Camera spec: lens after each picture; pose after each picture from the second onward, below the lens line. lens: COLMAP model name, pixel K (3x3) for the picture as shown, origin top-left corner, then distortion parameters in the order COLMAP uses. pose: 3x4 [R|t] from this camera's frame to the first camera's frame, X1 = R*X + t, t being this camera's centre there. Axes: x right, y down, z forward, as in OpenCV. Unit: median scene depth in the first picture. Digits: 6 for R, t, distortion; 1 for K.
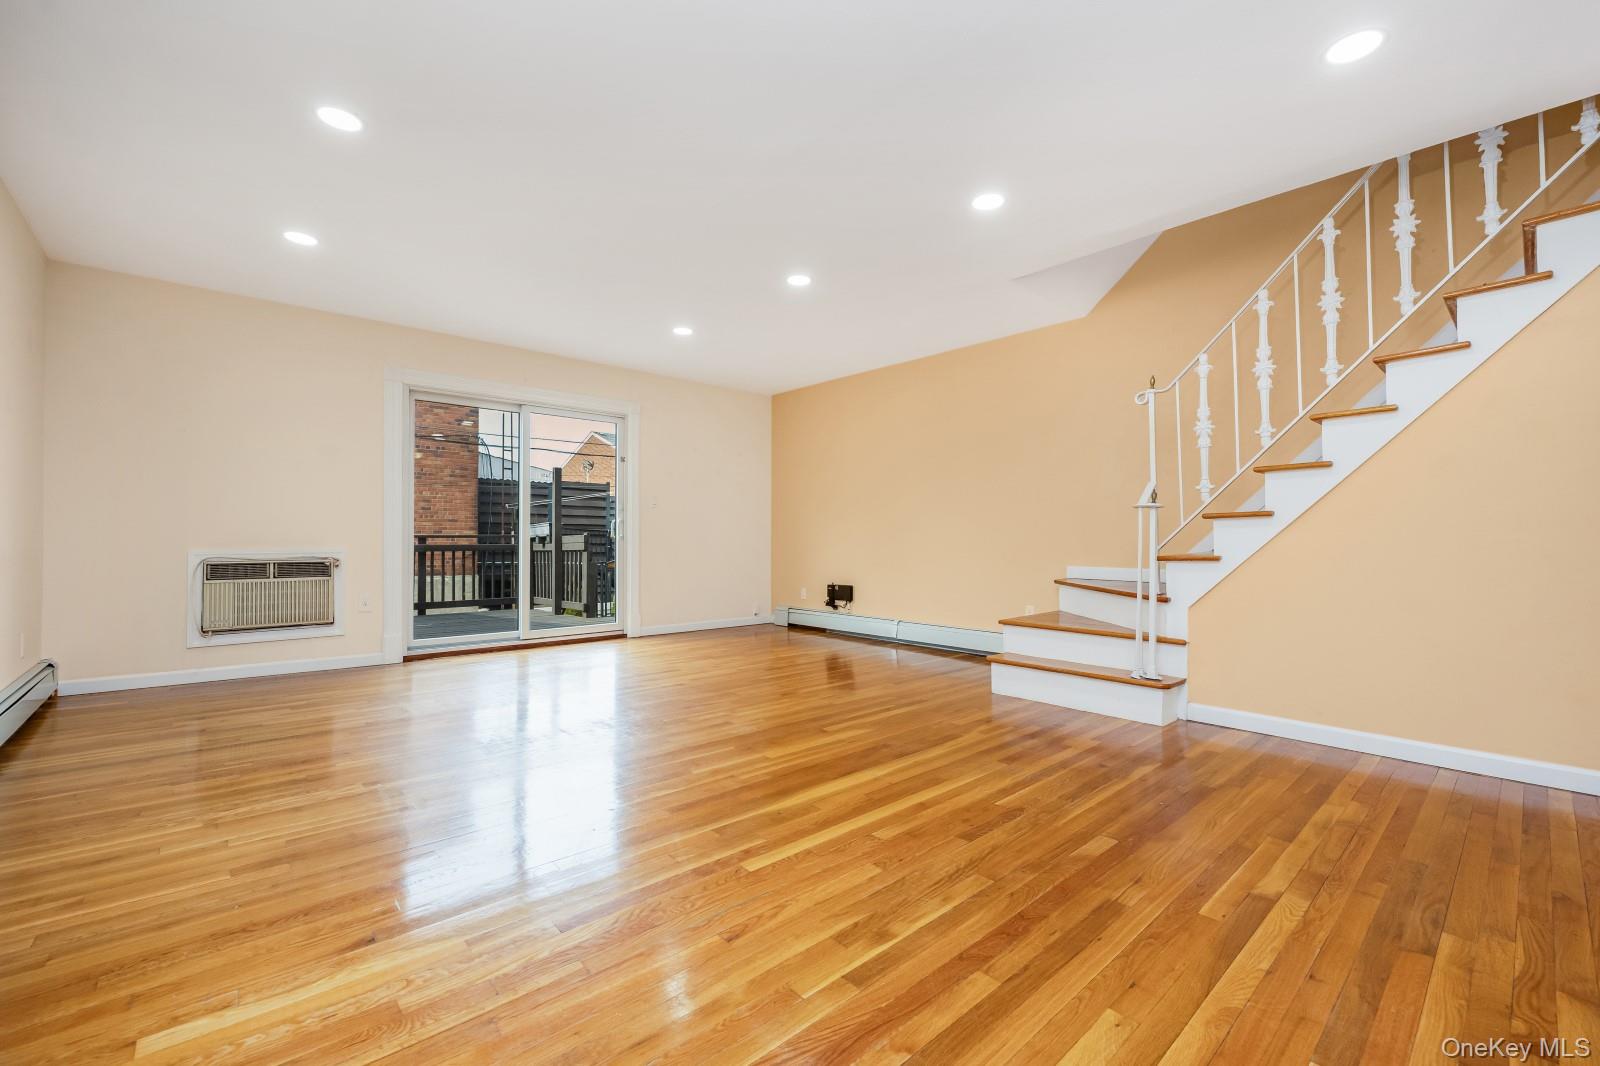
lens RADIAL K [[663.1, 0, 797.0], [0, 663.1, 528.9], [0, 0, 1]] dist [-0.004171, 0.000368]
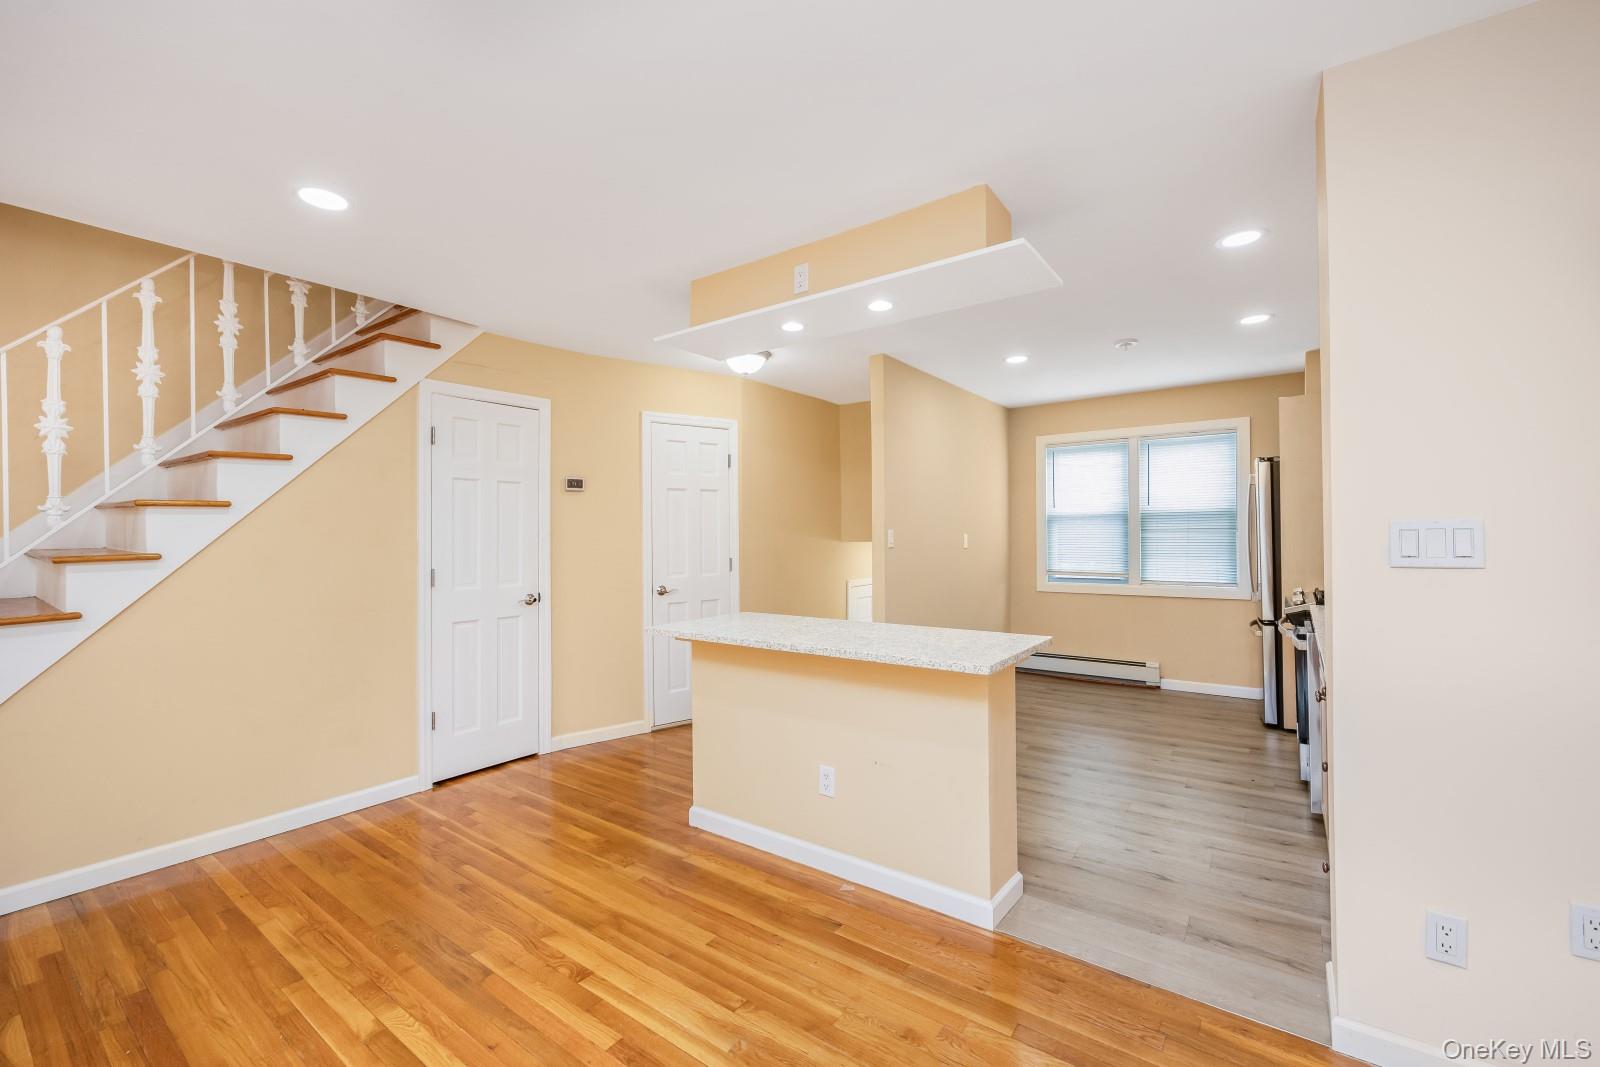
lens RADIAL K [[663.1, 0, 806.8], [0, 663.1, 534.6], [0, 0, 1]] dist [-0.004171, 0.000368]
pose [[-0.209945, 0.001702, 0.977712, -0.156597], [-0.010519, 0.999937, -0.003999, -0.080198], [-0.977657, -0.011124, -0.209913, 0.192305]]
